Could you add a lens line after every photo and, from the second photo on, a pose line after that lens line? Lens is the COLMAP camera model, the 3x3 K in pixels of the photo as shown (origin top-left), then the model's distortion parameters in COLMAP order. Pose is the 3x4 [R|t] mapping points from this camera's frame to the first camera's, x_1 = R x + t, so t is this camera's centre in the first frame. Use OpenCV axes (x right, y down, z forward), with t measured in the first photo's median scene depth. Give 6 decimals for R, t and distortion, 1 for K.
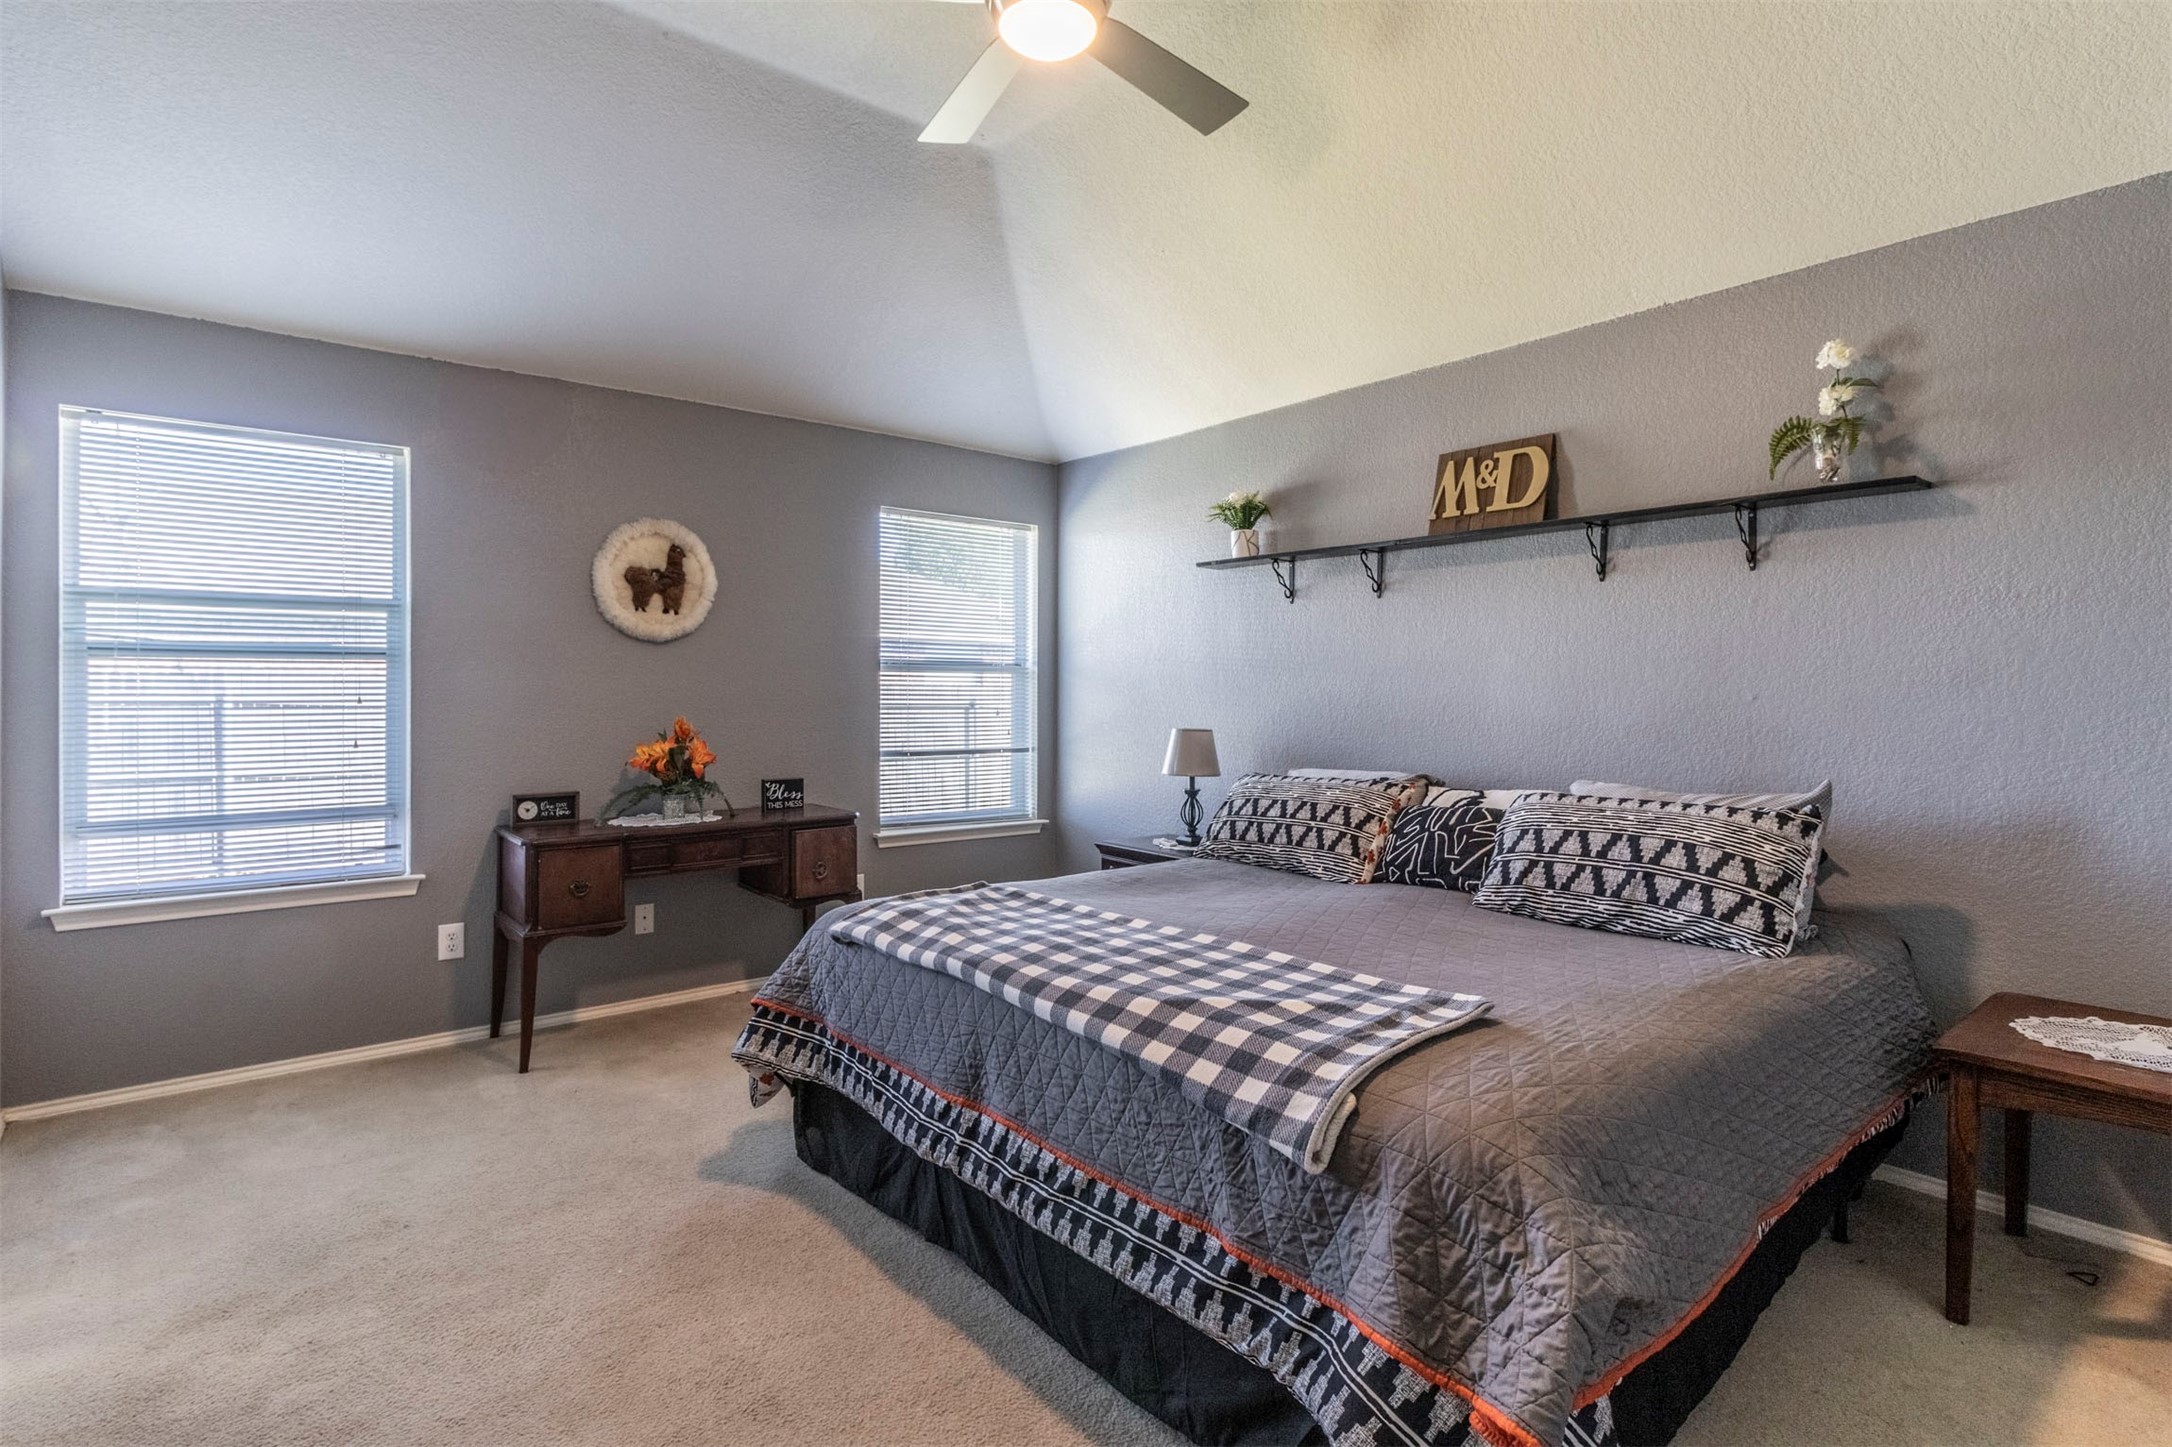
lens RADIAL K [[1059.1, 0, 1086.2], [0, 1059.1, 694.5], [0, 0, 1]] dist [-0.003638, -0.000620]
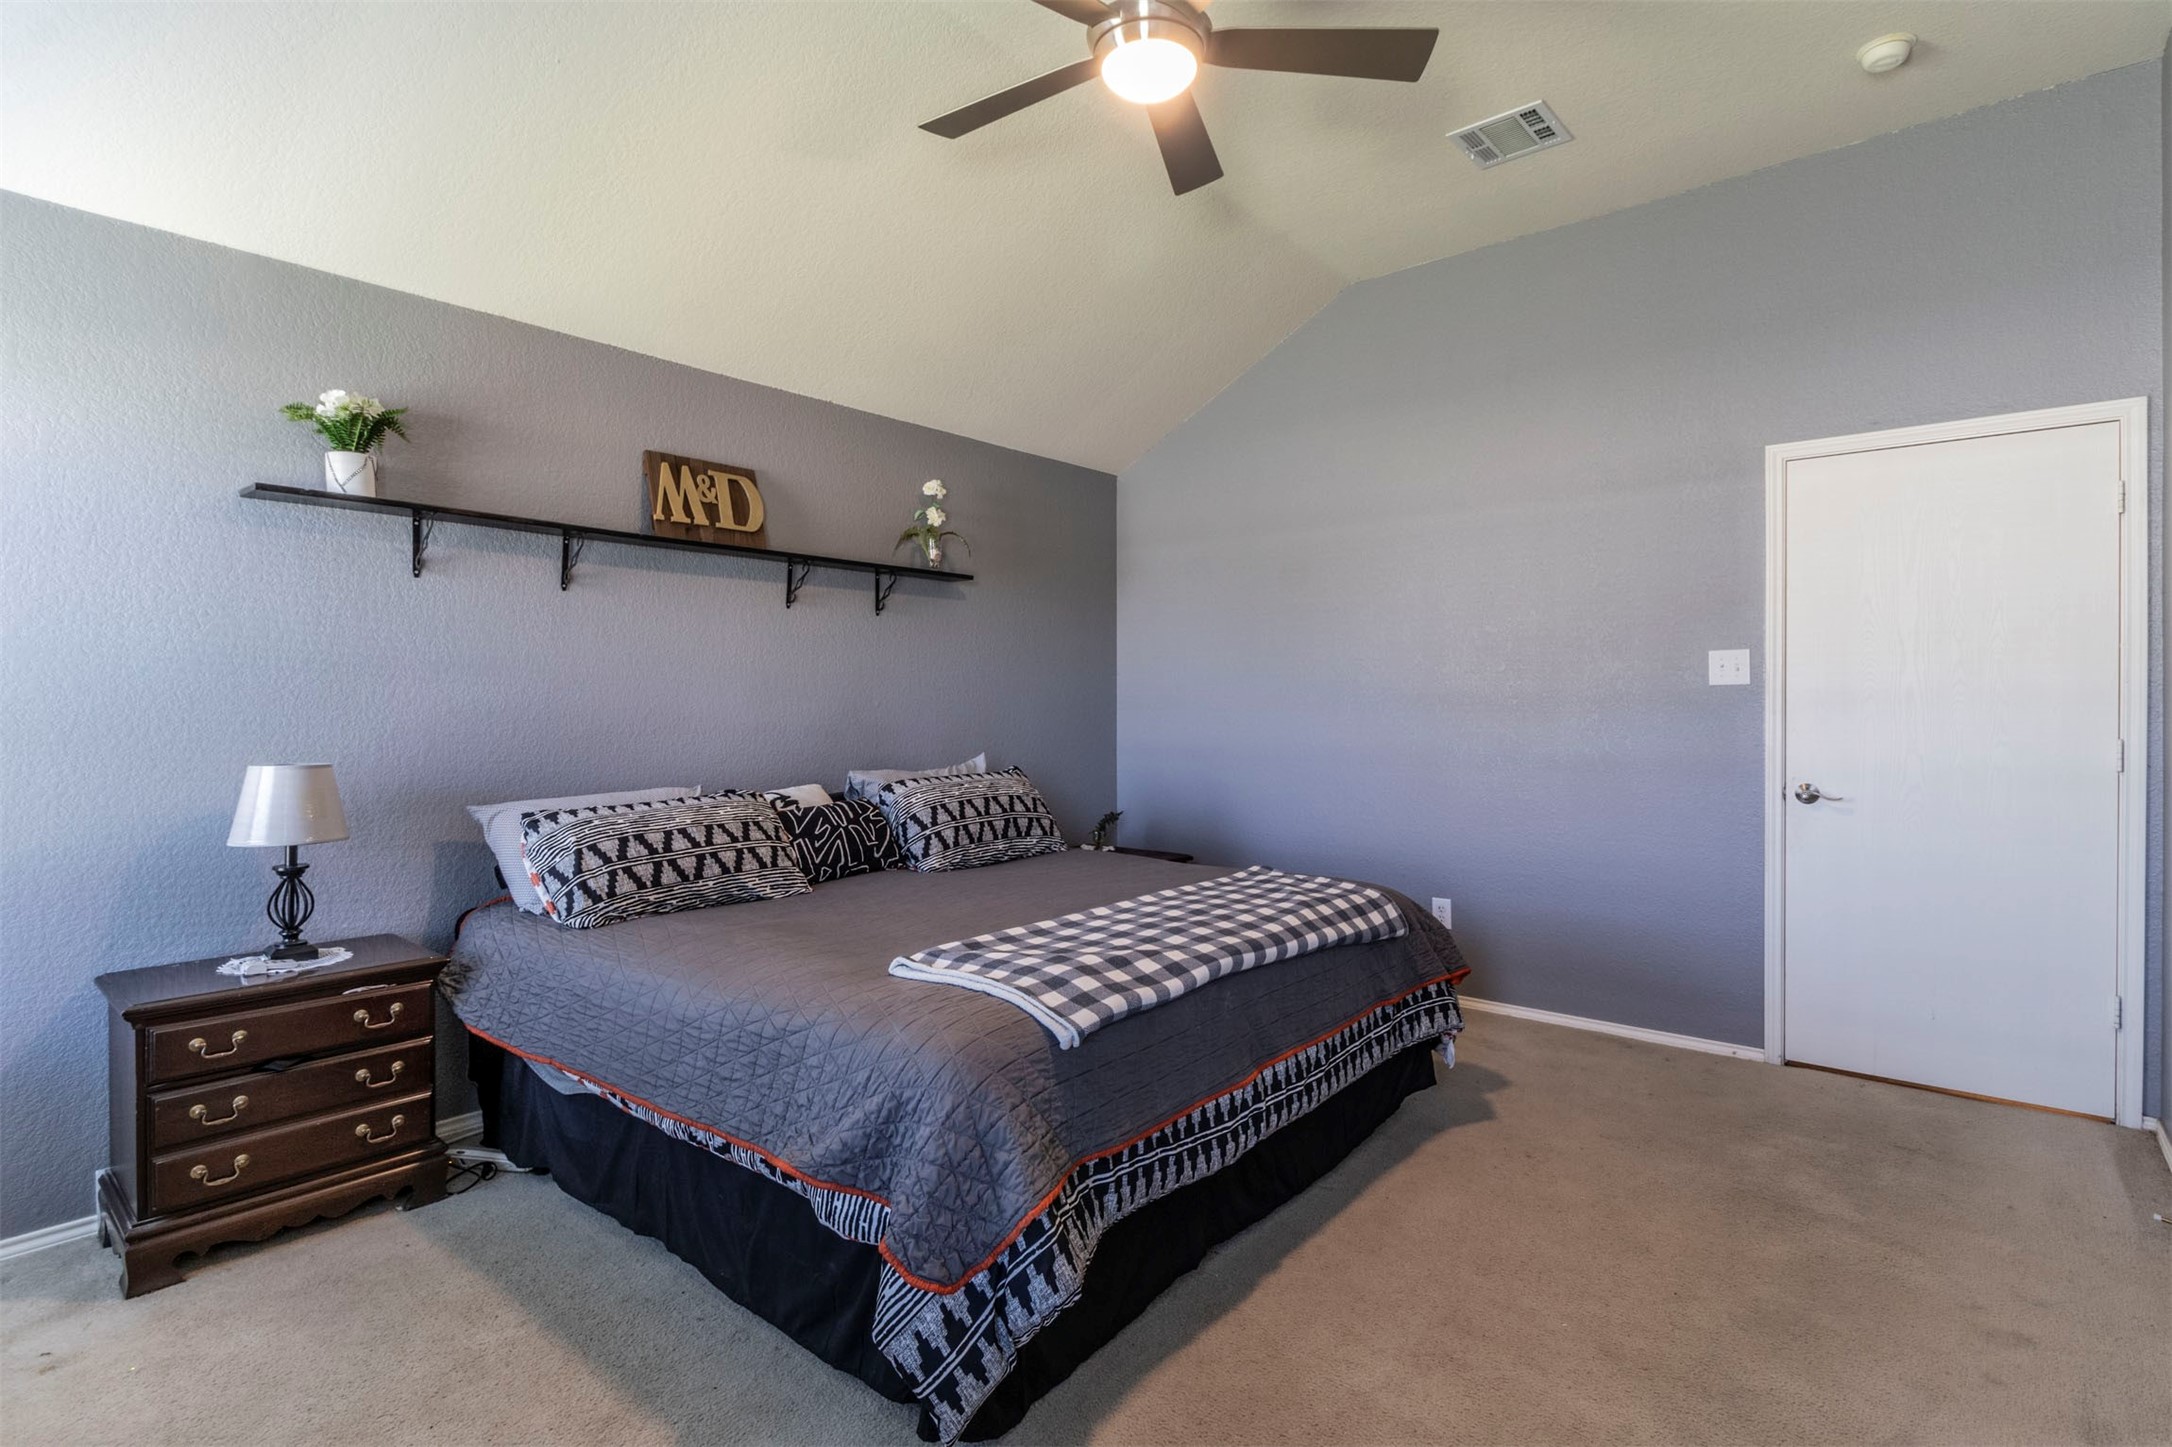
lens RADIAL K [[1059.1, 0, 1086.2], [0, 1059.1, 694.5], [0, 0, 1]] dist [-0.003638, -0.000620]
pose [[-0.171607, -0.000149, 0.985165, -0.461395], [-0.000493, 1.000000, 0.000065, -0.005517], [-0.985165, -0.000475, -0.171607, 0.535021]]
